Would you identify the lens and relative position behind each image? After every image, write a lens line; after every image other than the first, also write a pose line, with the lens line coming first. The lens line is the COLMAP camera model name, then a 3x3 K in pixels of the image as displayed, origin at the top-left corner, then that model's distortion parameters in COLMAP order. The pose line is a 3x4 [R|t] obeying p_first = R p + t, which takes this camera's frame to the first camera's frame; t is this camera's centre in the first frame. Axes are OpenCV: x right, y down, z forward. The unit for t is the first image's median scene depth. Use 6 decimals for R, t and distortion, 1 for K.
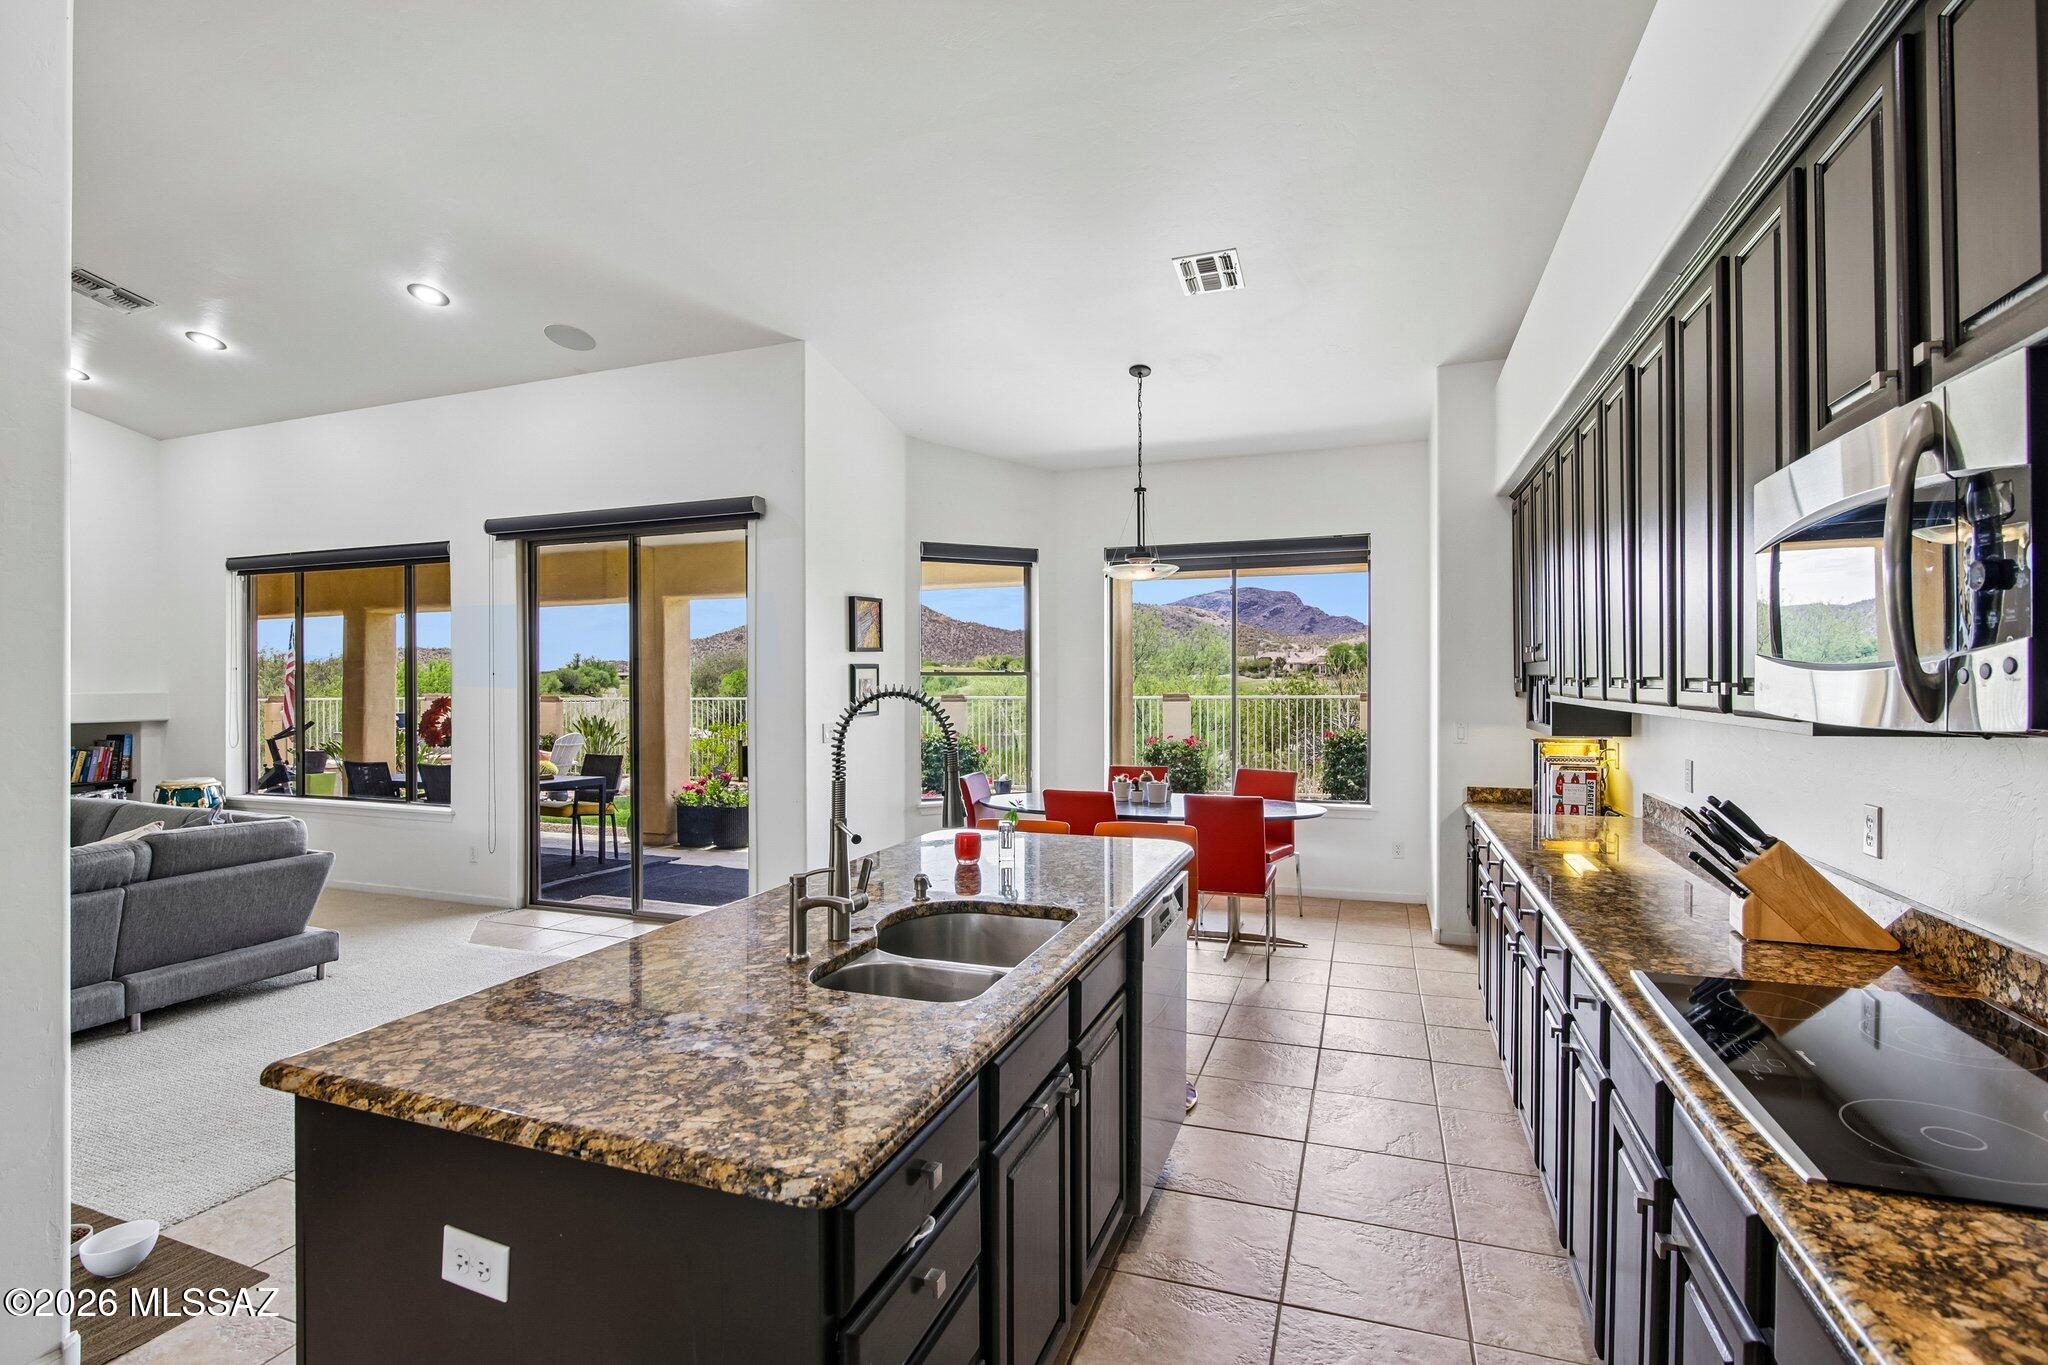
lens RADIAL K [[943.3, 0, 1025.3], [0, 943.3, 678.5], [0, 0, 1]] dist [-0.018605, 0.002453]
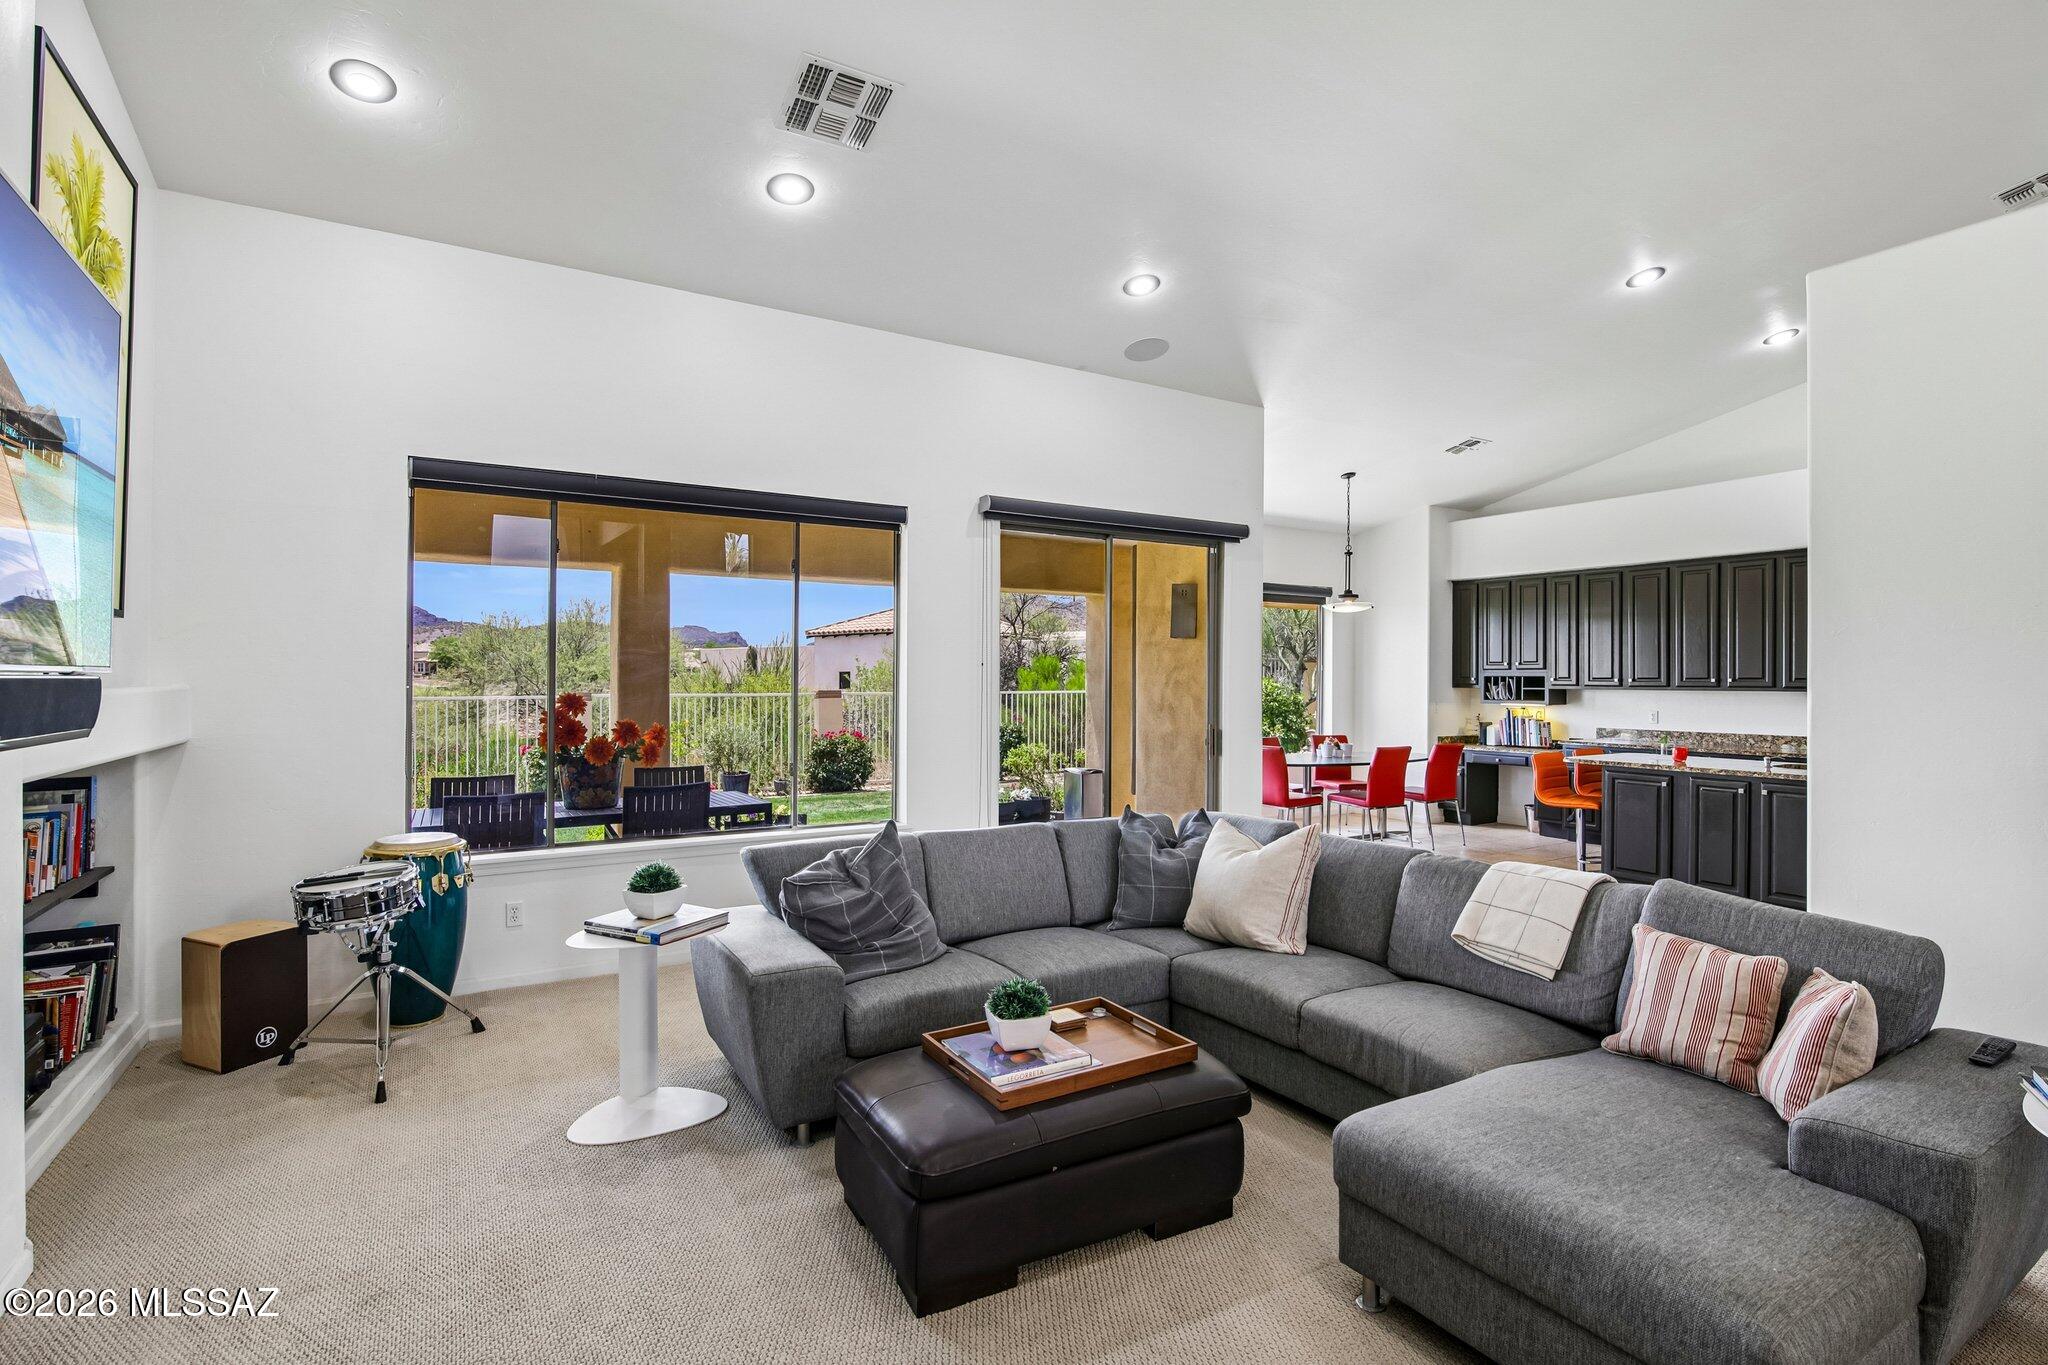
lens RADIAL K [[943.3, 0, 1035.7], [0, 943.3, 679.2], [0, 0, 1]] dist [-0.018605, 0.002453]
pose [[0.627626, 0.006623, 0.778487, -1.289618], [-0.006578, 0.999973, -0.003205, 0.012444], [-0.778487, -0.003109, 0.627653, 0.400386]]
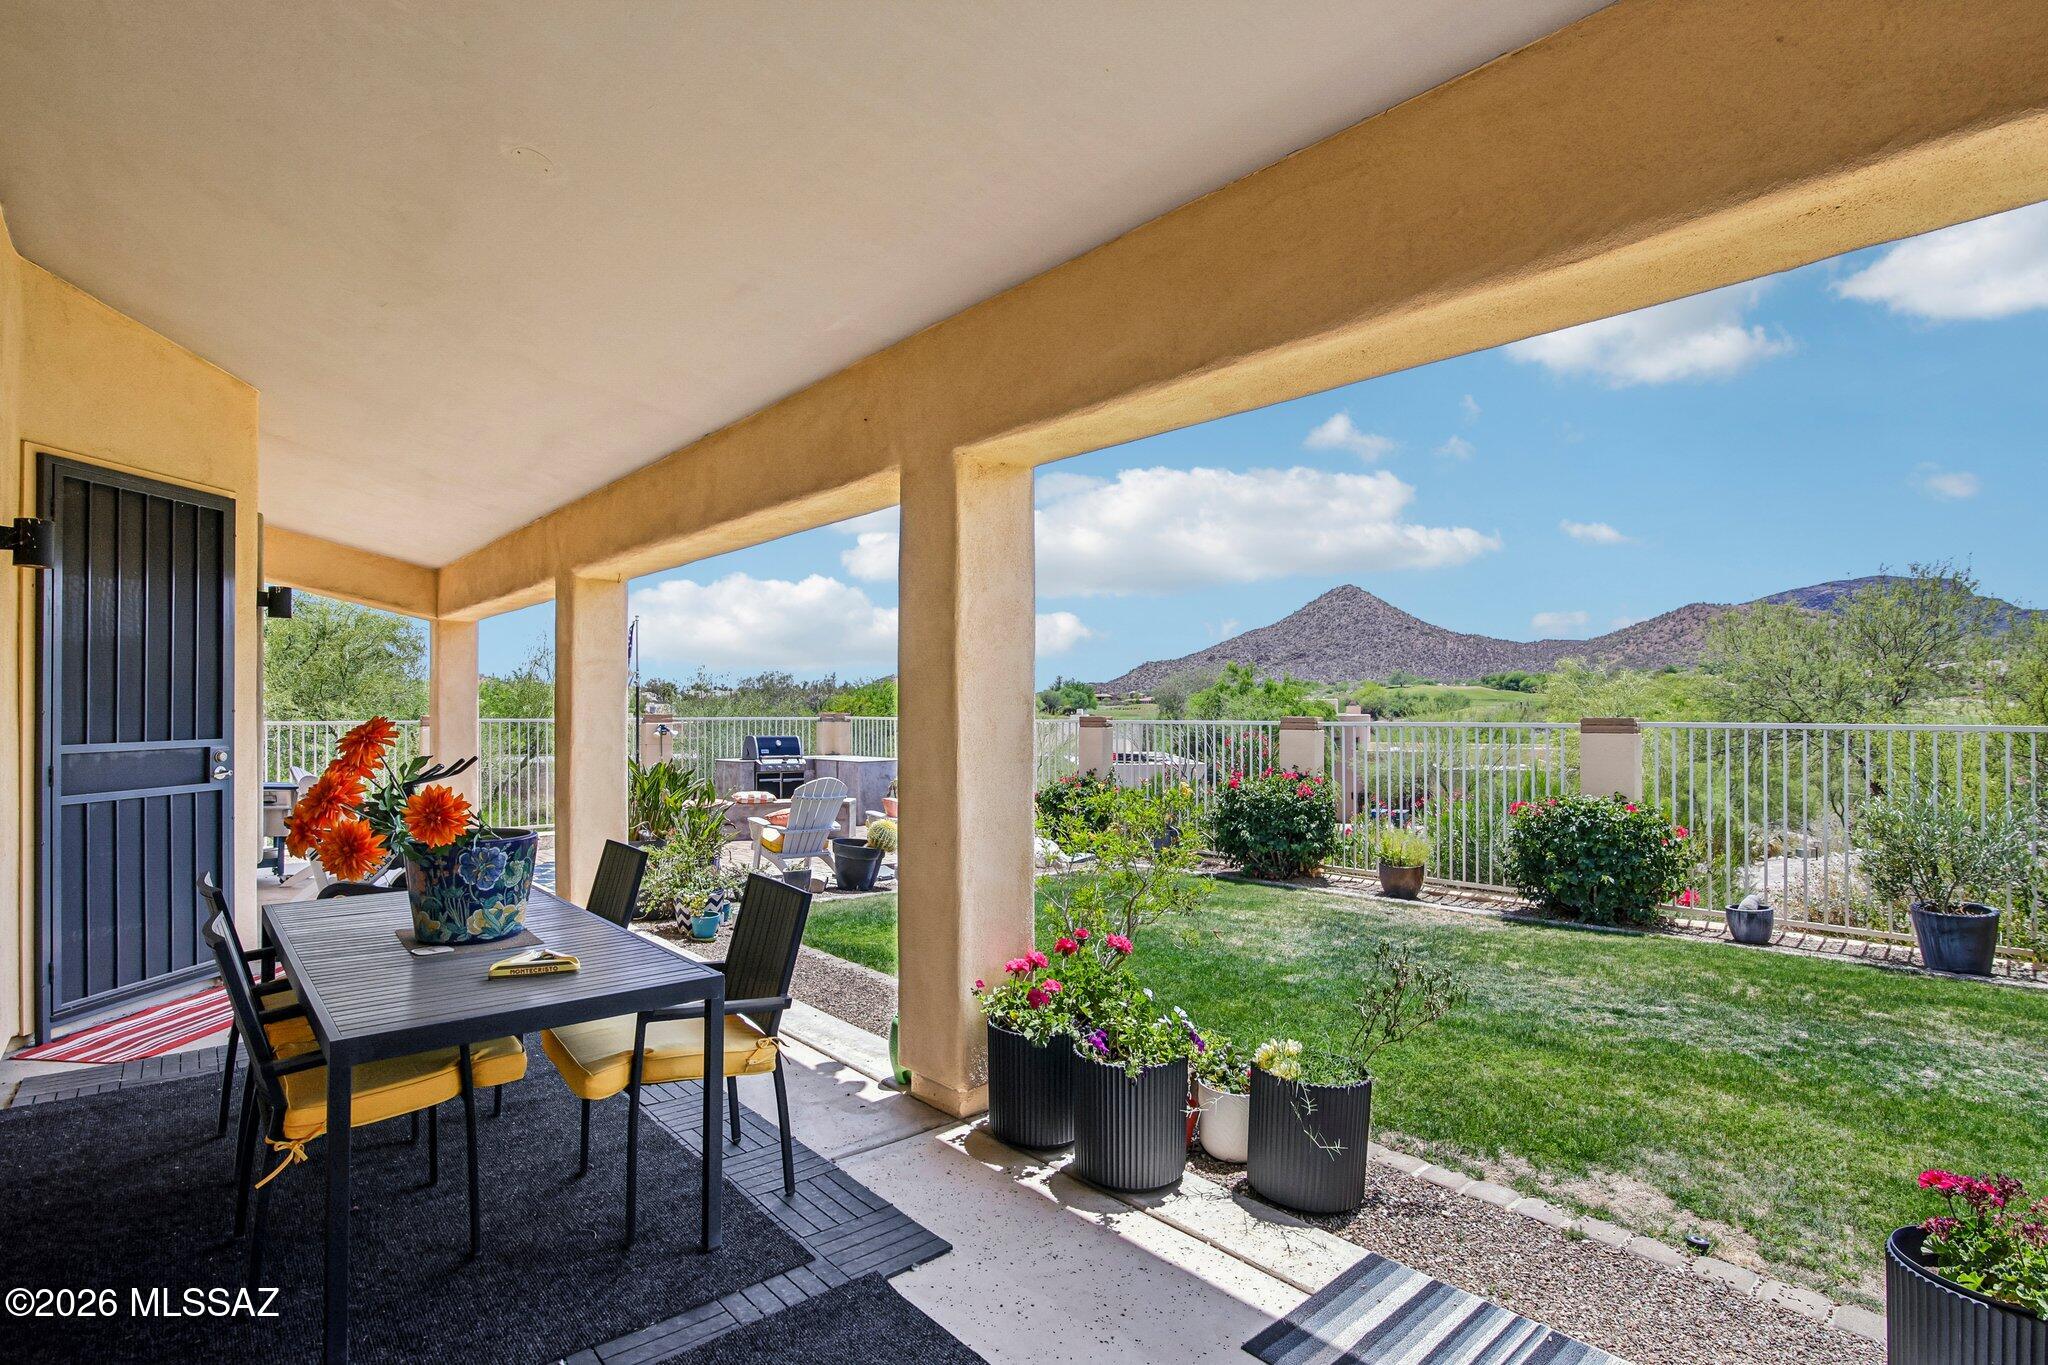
lens RADIAL K [[990.9, 0, 1020.0], [0, 990.9, 690.6], [0, 0, 1]] dist [-0.003427, -0.000663]
pose [[0.884154, -0.005662, -0.467162, -0.280286], [0.001439, 0.999955, -0.009395, 0.015595], [0.467194, 0.007634, 0.884122, 1.053771]]
